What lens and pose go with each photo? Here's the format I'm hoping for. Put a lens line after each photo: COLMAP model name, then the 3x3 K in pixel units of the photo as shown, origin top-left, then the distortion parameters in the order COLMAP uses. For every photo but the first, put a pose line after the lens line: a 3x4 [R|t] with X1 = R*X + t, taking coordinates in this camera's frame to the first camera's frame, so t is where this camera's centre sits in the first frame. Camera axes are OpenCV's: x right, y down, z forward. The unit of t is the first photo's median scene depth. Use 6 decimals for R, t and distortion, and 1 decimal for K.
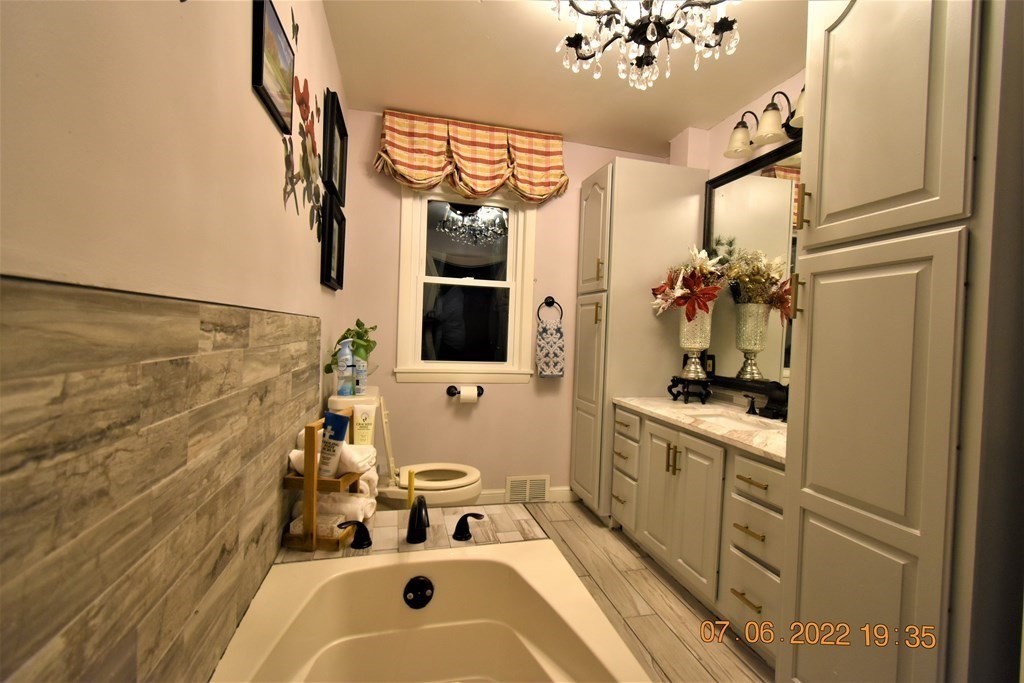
lens RADIAL K [[453.9, 0, 514.5], [0, 453.9, 339.5], [0, 0, 1]] dist [0.005201, -0.001914]
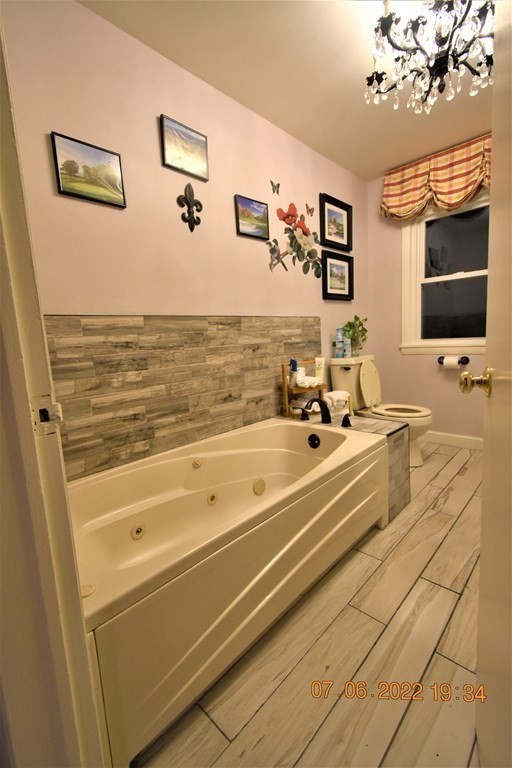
lens RADIAL K [[340.4, 0, 259.7], [0, 340.4, 383.3], [0, 0, 1]] dist [0.005201, -0.001914]
pose [[0.525914, 0.050385, -0.849044, 0.491513], [0.058414, 0.993747, 0.095155, 0.056616], [0.848529, -0.099639, 0.519683, -0.014382]]
